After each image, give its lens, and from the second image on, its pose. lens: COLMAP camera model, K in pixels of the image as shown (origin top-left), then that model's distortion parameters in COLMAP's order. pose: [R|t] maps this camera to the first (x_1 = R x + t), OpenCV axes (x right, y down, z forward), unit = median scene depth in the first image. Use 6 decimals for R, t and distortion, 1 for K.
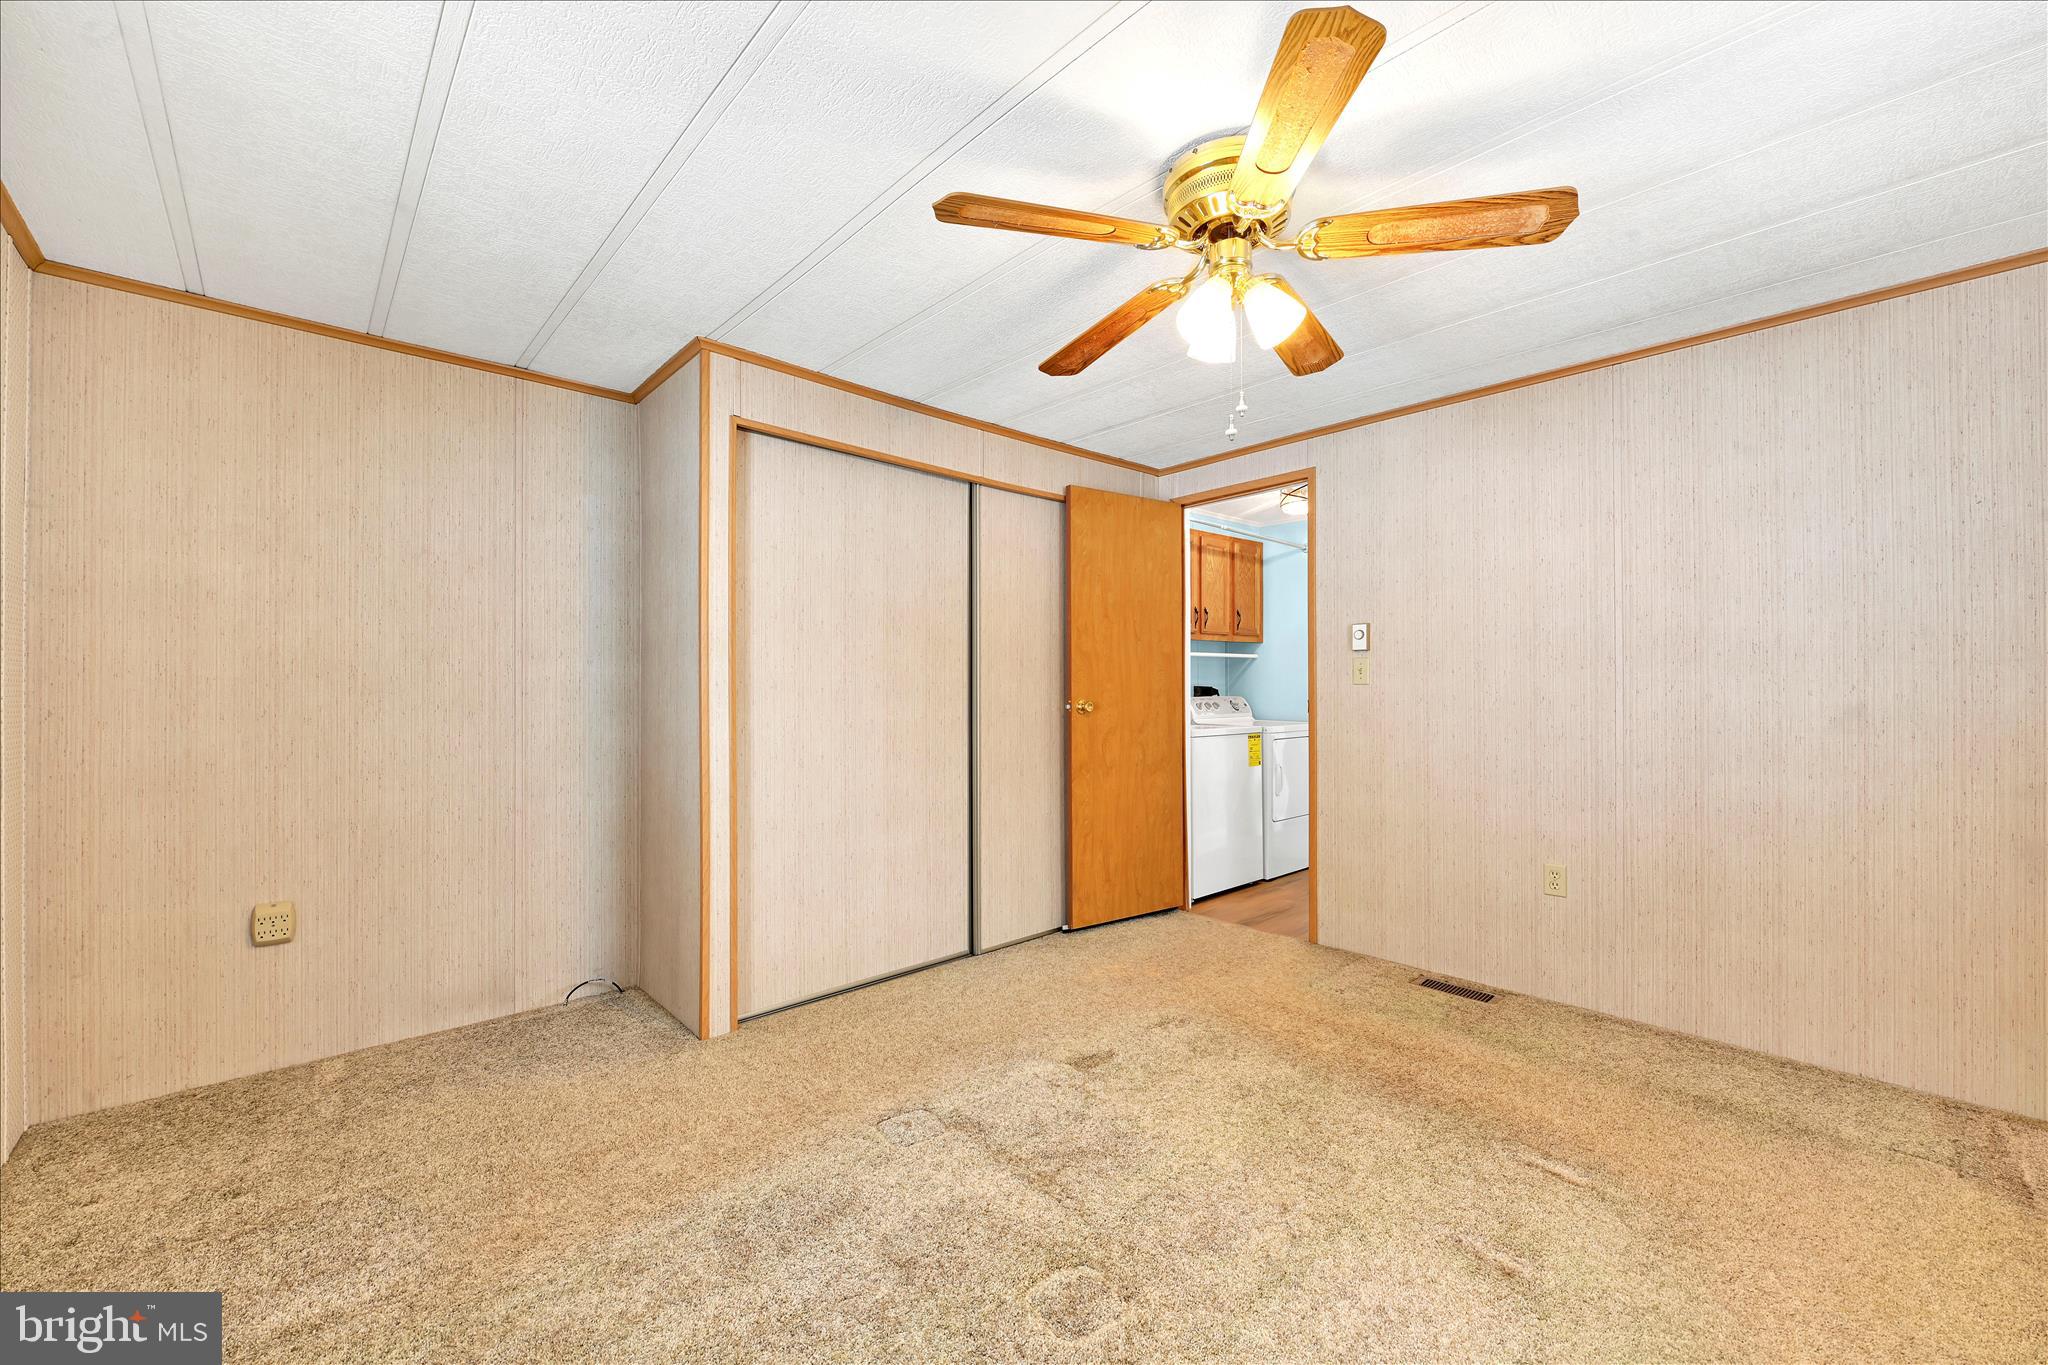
lens RADIAL K [[799.9, 0, 1024.0], [0, 799.9, 682.5], [0, 0, 1]] dist [-0.005215, -0.000218]
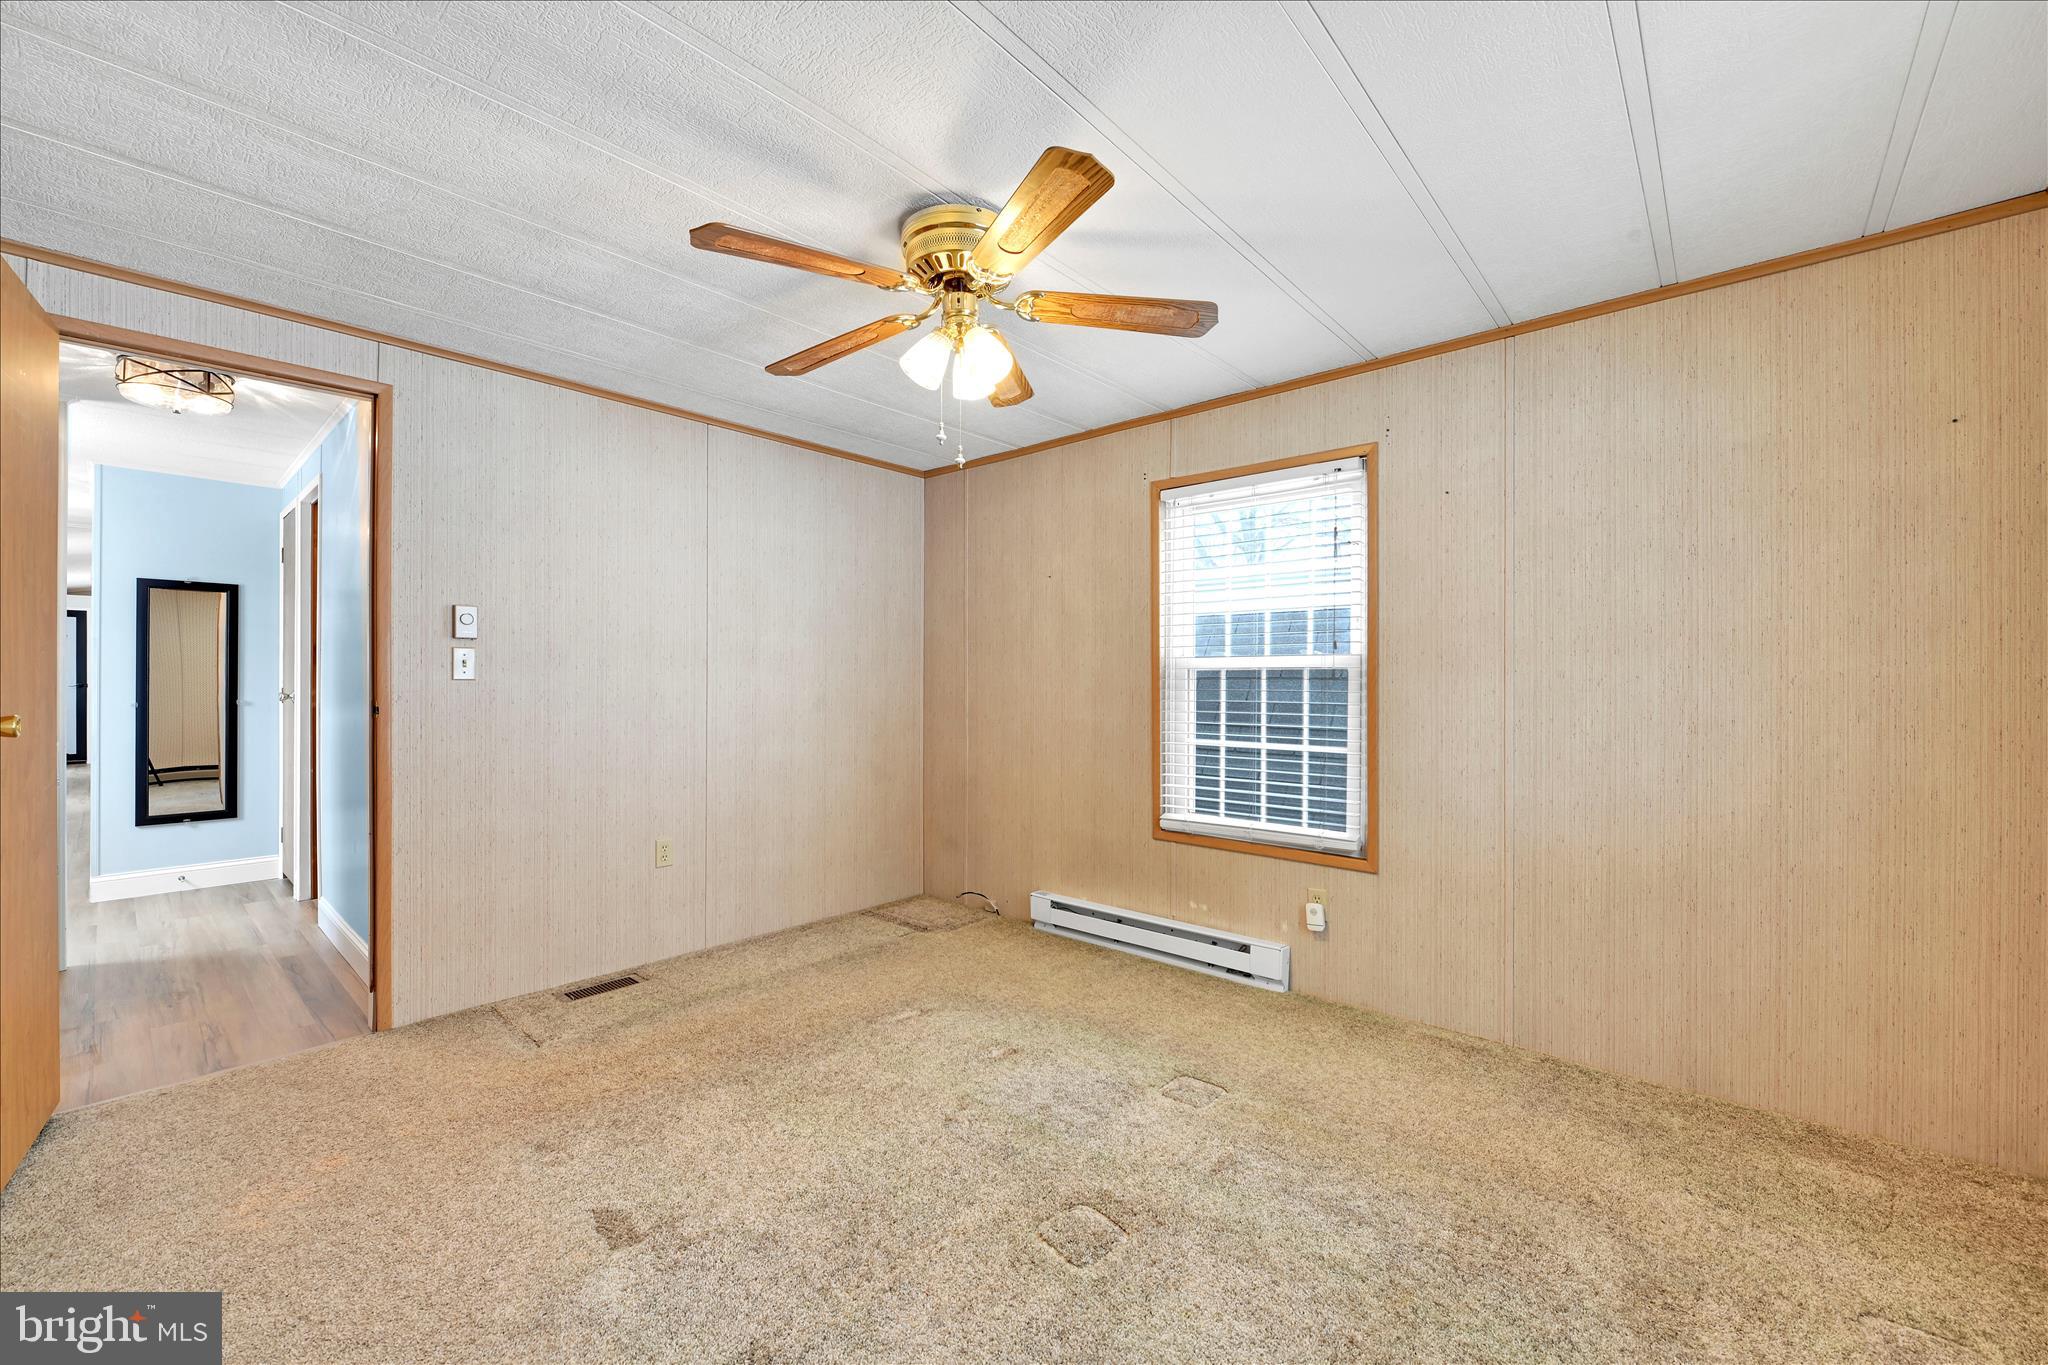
lens RADIAL K [[799.9, 0, 1024.0], [0, 799.9, 682.5], [0, 0, 1]] dist [-0.005215, -0.000218]
pose [[-0.092997, 0.002899, 0.995662, -0.533539], [-0.009615, 0.999947, -0.003810, 0.002890], [-0.995620, -0.009928, -0.092964, 0.609465]]
